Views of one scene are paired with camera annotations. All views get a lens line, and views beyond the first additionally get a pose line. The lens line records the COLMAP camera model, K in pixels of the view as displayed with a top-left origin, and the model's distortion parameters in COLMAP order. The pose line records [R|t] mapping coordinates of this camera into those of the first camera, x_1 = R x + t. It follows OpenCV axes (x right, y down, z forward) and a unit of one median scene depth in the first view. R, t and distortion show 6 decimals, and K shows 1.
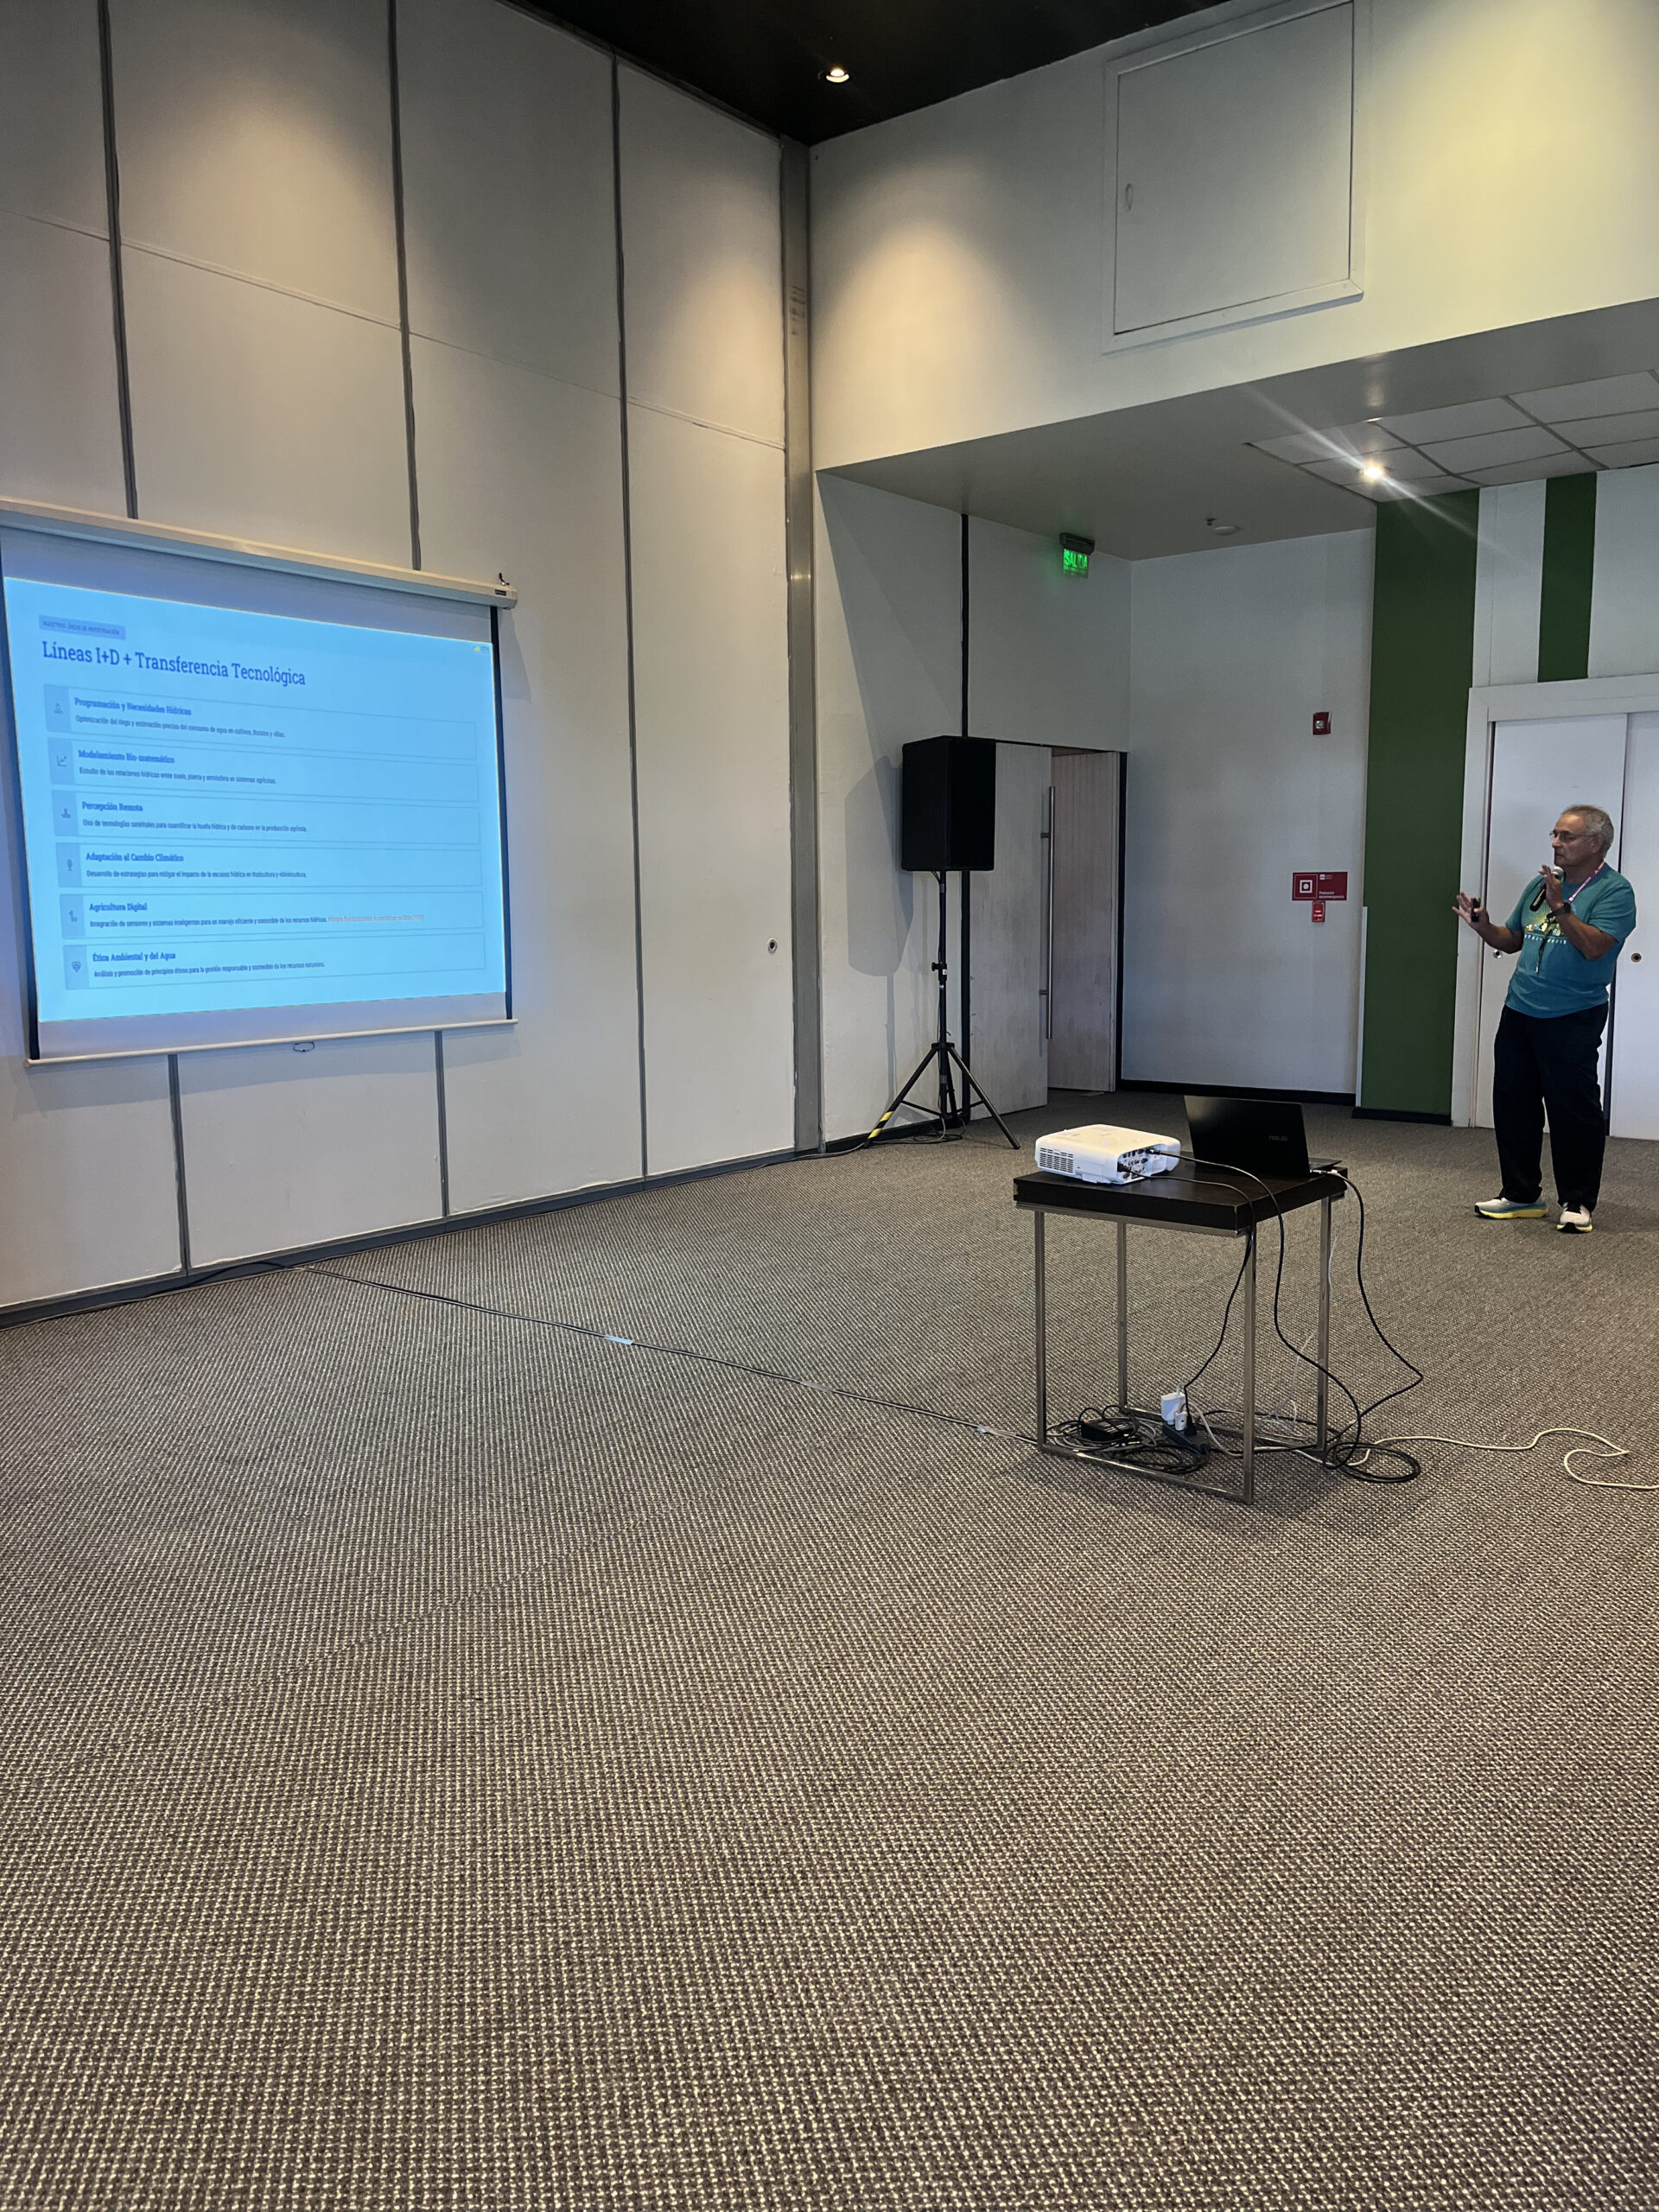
lens RADIAL K [[1658.6, 0, 829.5], [0, 1658.6, 1106.0], [0, 0, 1]] dist [0.068286, -0.001393]
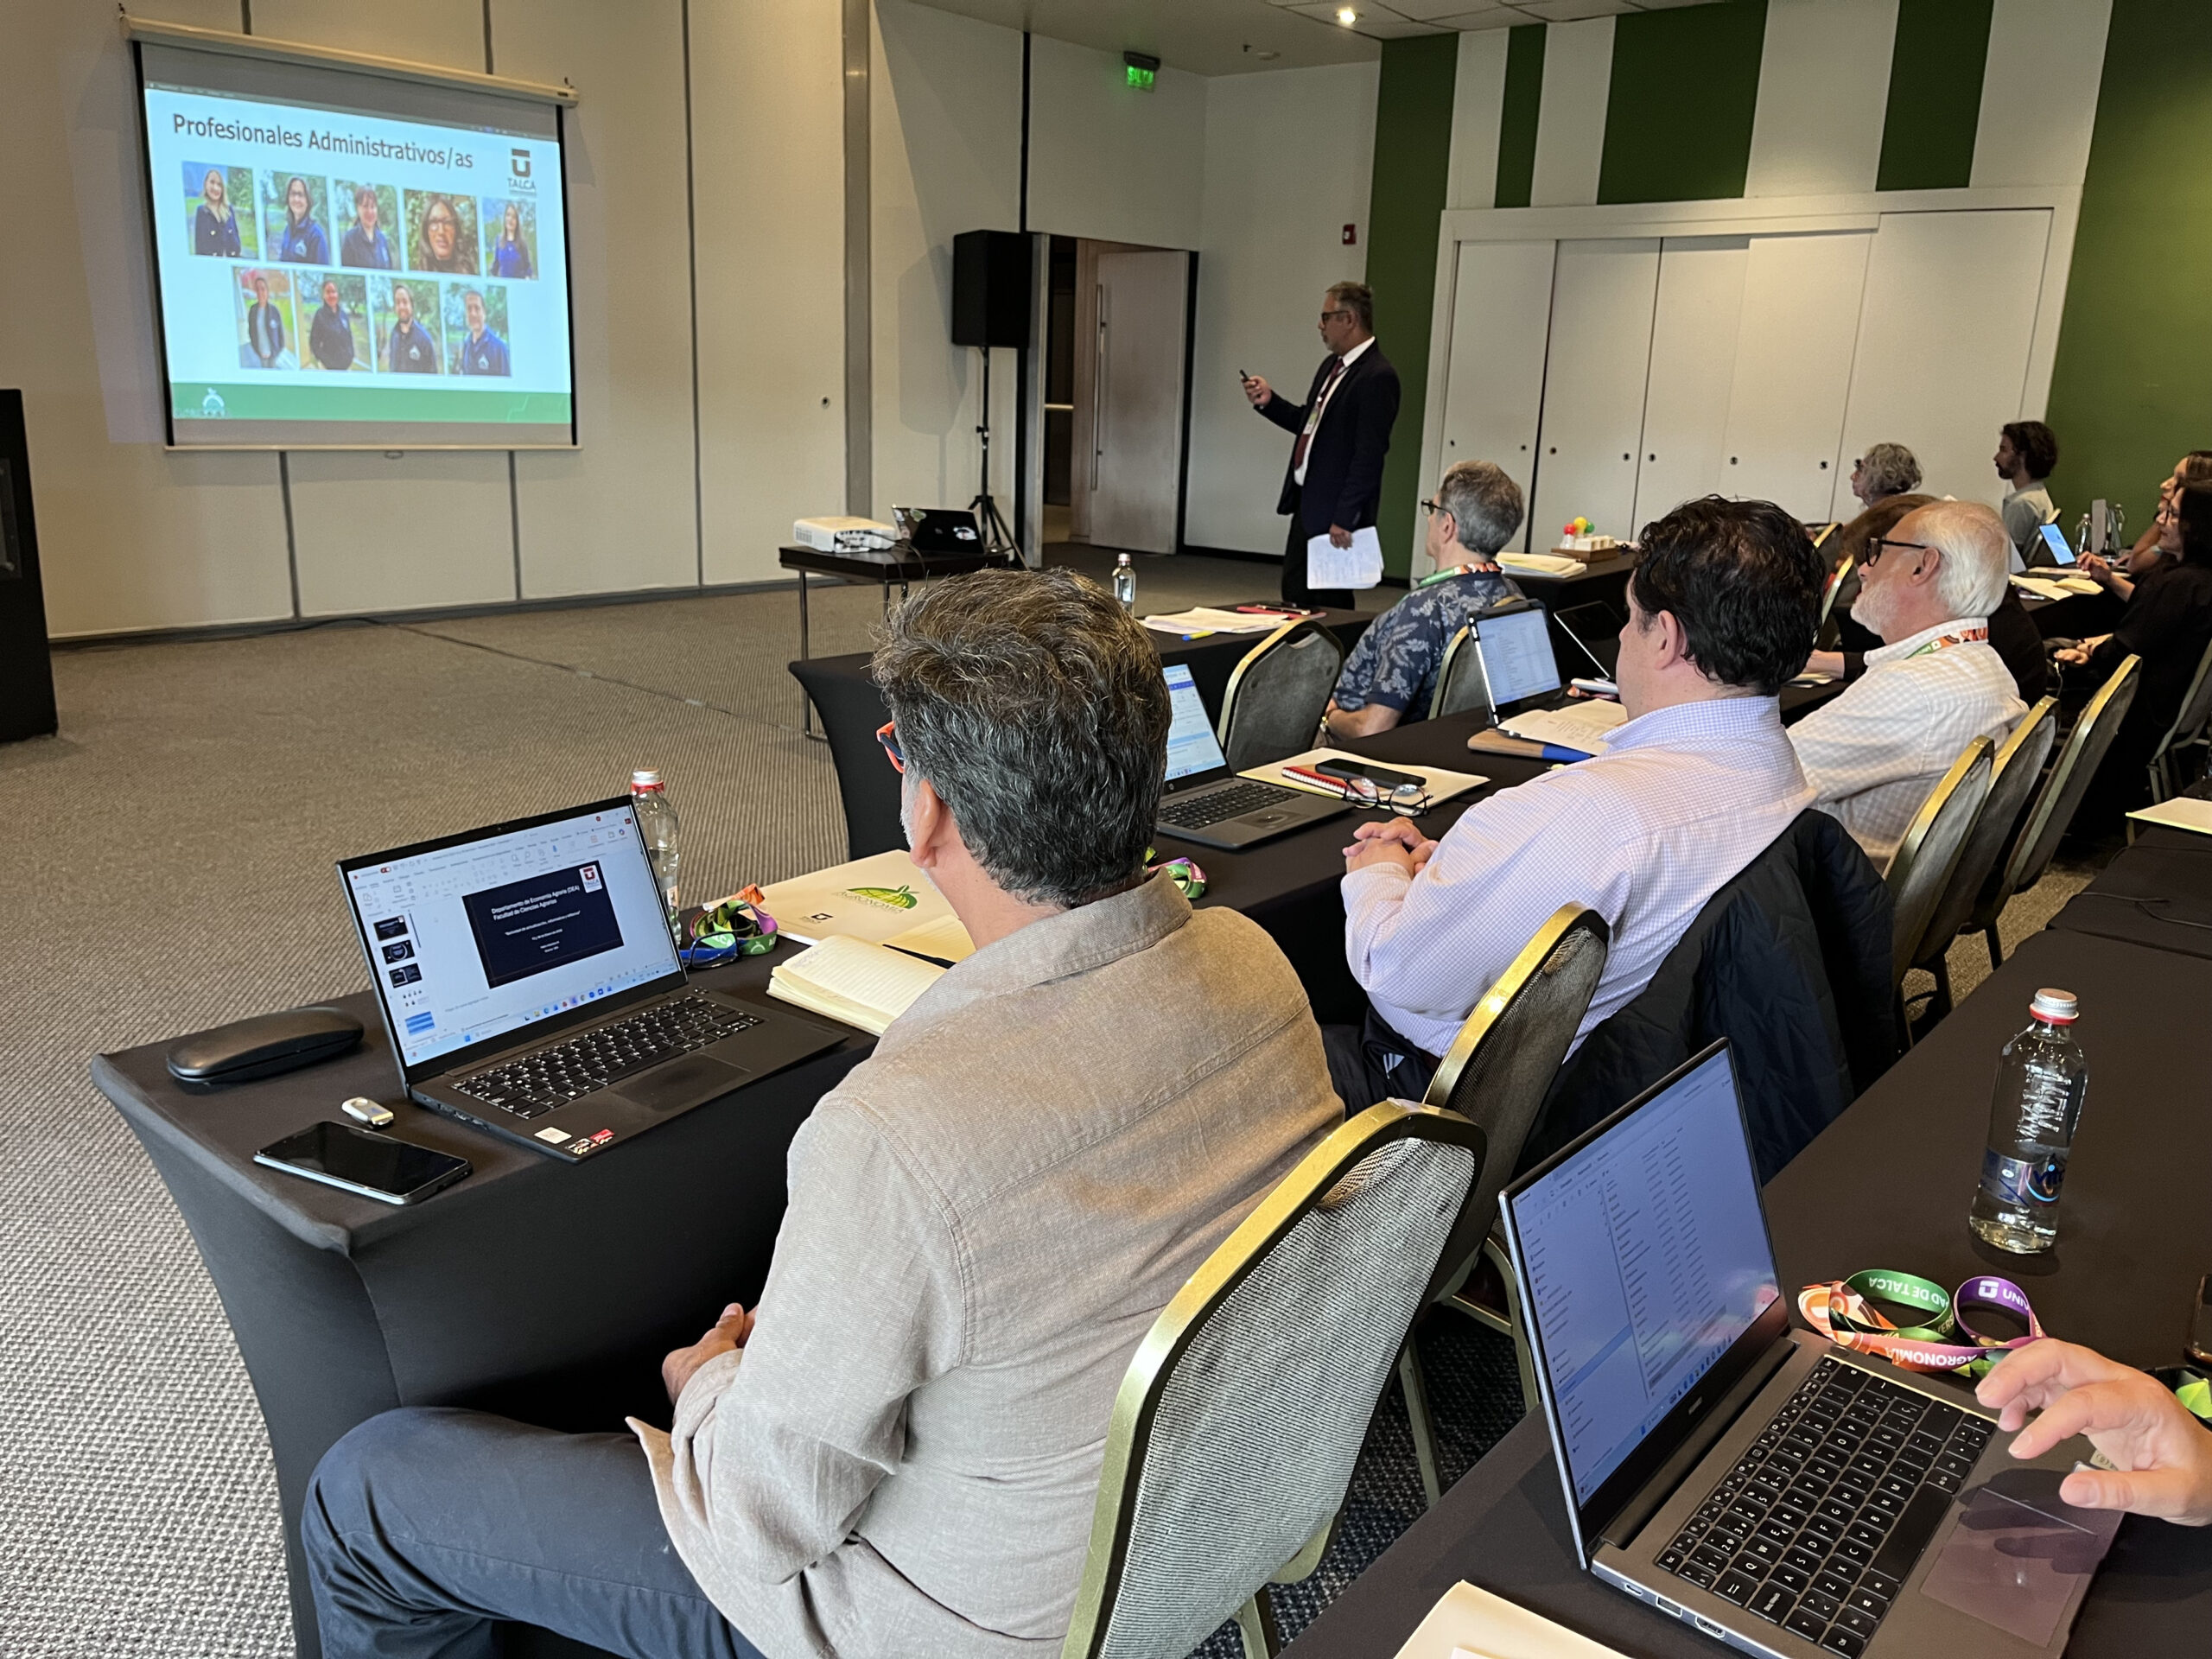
lens RADIAL K [[1697.1, 0, 1106.3], [0, 1697.1, 785.2], [0, 0, 1]] dist [0.045207, -0.001145]
pose [[0.997953, 0.056084, -0.030743, 0.223162], [-0.052555, 0.993023, 0.105559, 0.038265], [0.036449, -0.103728, 0.993938, -0.250601]]
